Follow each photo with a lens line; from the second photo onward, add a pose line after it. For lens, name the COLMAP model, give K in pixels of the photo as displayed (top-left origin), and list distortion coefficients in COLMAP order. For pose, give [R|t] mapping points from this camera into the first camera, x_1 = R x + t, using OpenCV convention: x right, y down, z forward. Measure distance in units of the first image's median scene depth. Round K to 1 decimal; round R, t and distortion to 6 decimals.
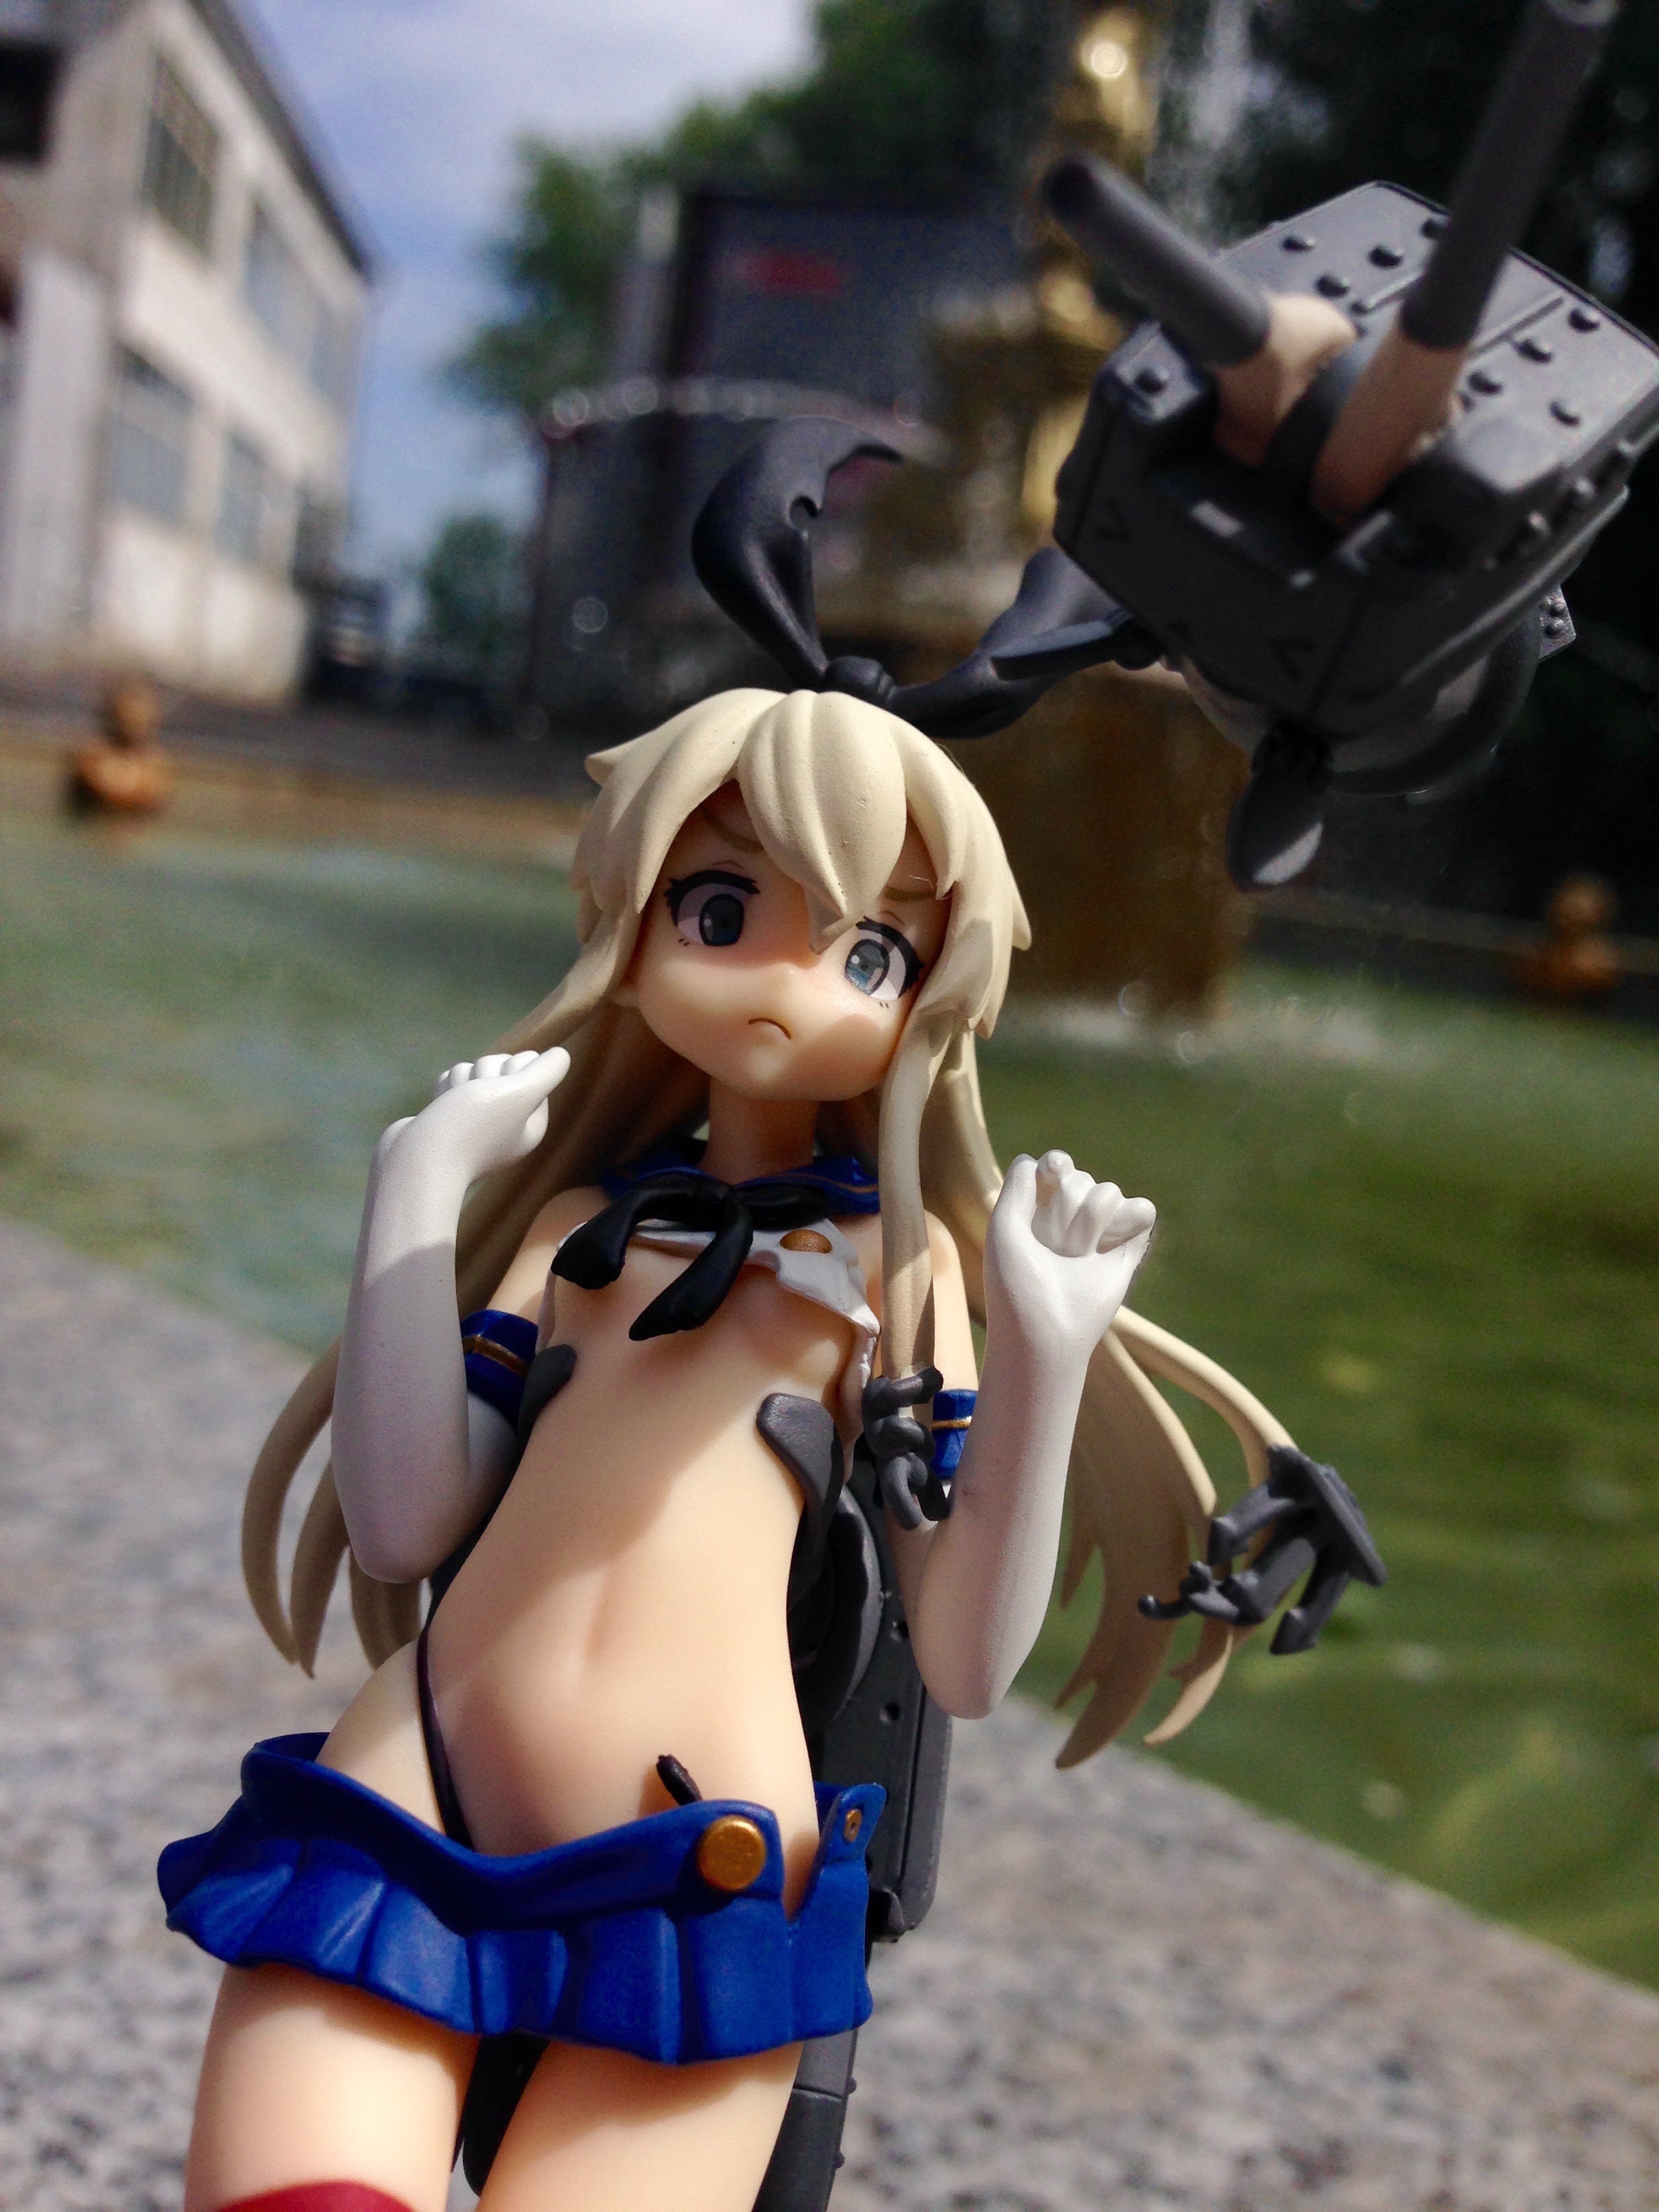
lens RADIAL K [[2131.1, 0, 780.6], [0, 2131.1, 1101.5], [0, 0, 1]] dist [0.021683, 0.000000]
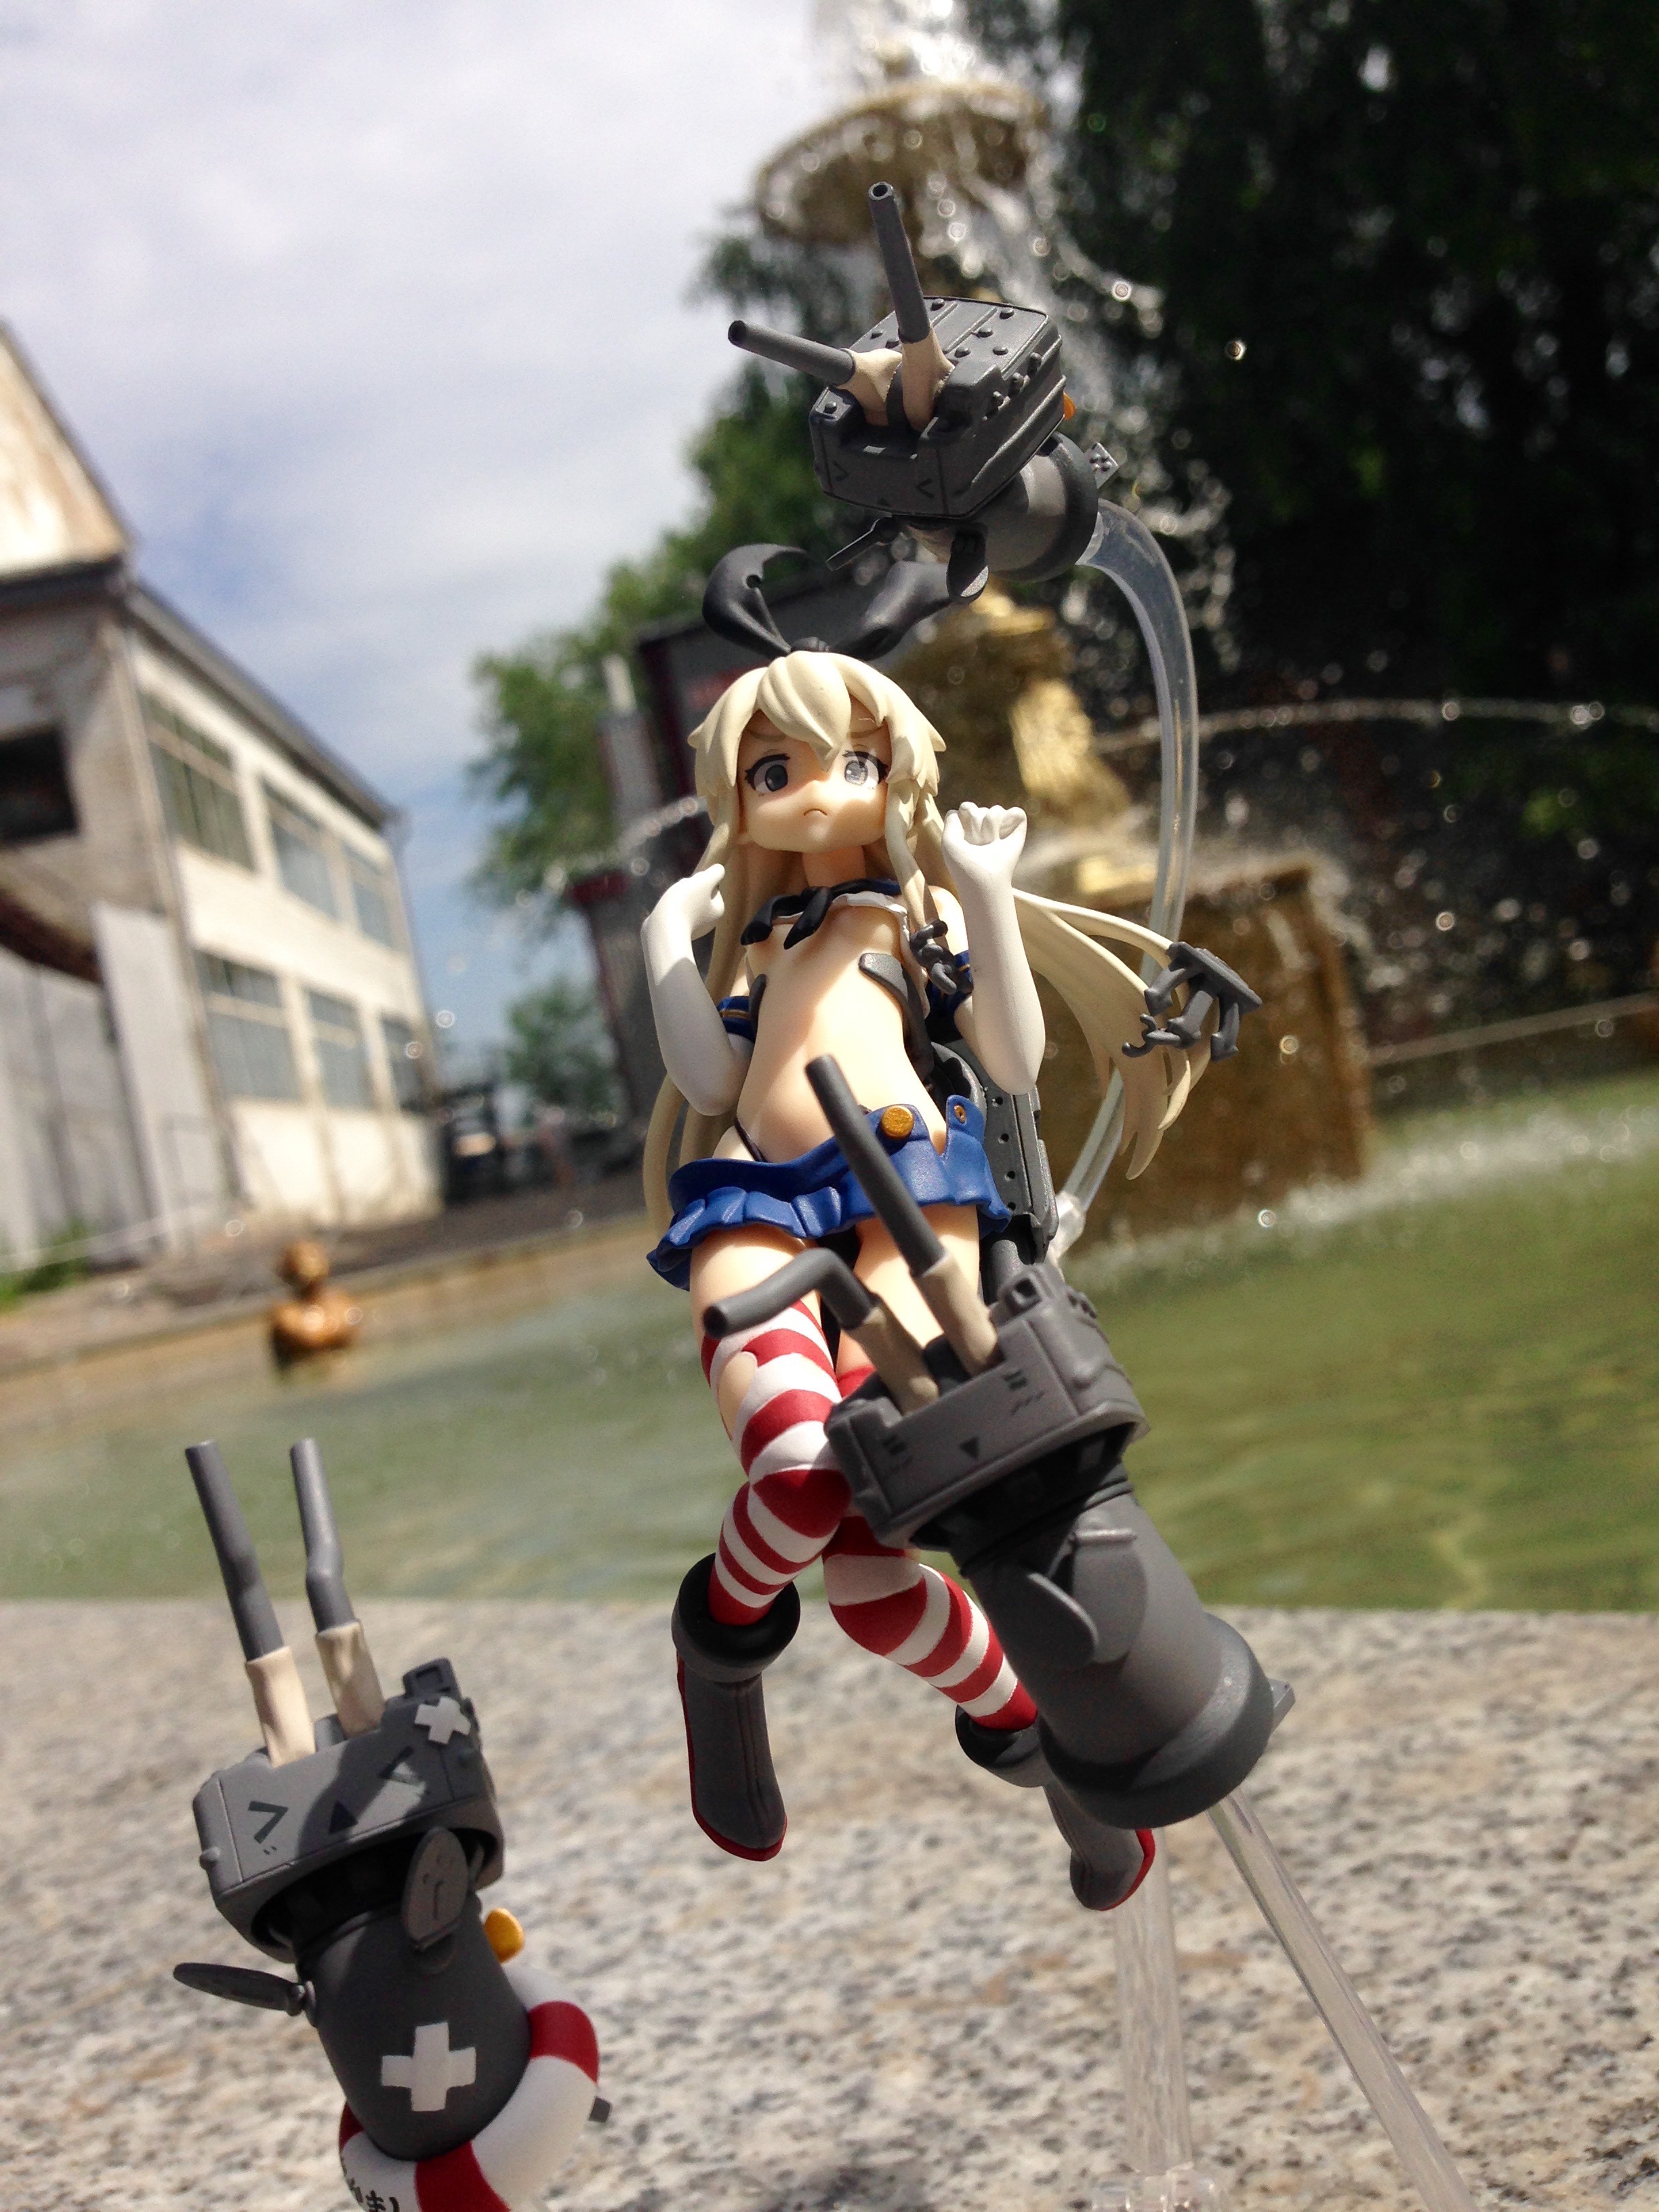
lens RADIAL K [[2131.1, 0, 831.3], [0, 2131.1, 1104.8], [0, 0, 1]] dist [0.021683, 0.000000]
pose [[0.935633, -0.351895, -0.027567, -0.011531], [0.341793, 0.922730, -0.178177, 0.196758], [0.088136, 0.157287, 0.983612, -0.299042]]
